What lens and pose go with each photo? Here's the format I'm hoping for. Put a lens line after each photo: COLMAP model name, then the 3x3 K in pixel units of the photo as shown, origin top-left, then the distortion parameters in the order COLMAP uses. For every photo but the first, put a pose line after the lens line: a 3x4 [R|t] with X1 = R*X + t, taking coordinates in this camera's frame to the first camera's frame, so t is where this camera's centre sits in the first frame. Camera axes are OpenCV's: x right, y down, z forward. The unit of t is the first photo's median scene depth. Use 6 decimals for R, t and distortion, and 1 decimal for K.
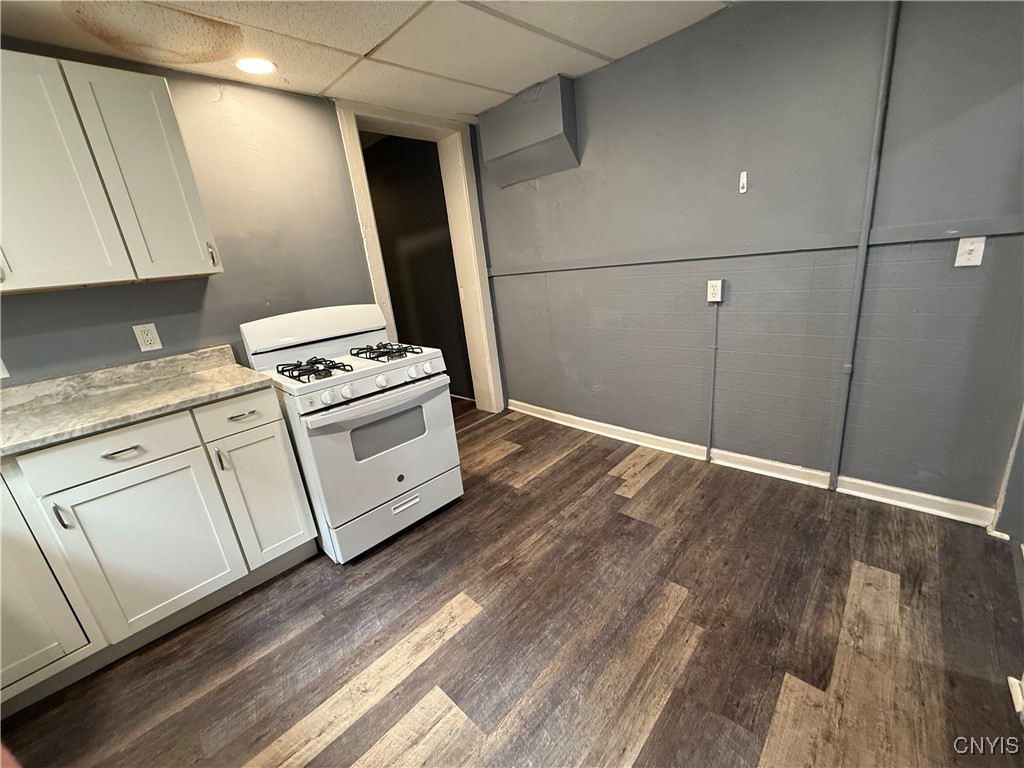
lens RADIAL K [[407.2, 0, 510.1], [0, 407.2, 384.1], [0, 0, 1]] dist [-0.000967, 0.000318]
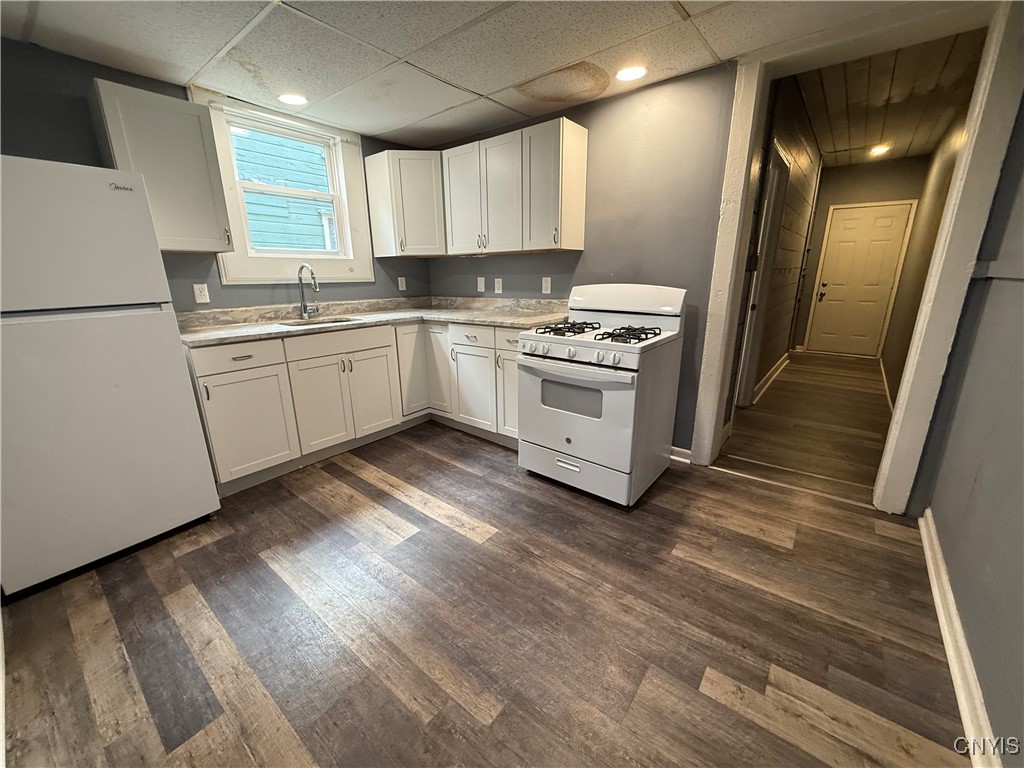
lens RADIAL K [[407.2, 0, 508.9], [0, 407.2, 383.5], [0, 0, 1]] dist [-0.000967, 0.000318]
pose [[0.085365, 0.366398, -0.926534, 0.791025], [-0.283001, 0.900544, 0.330046, -0.266337], [0.955313, 0.234036, 0.180566, 0.672556]]
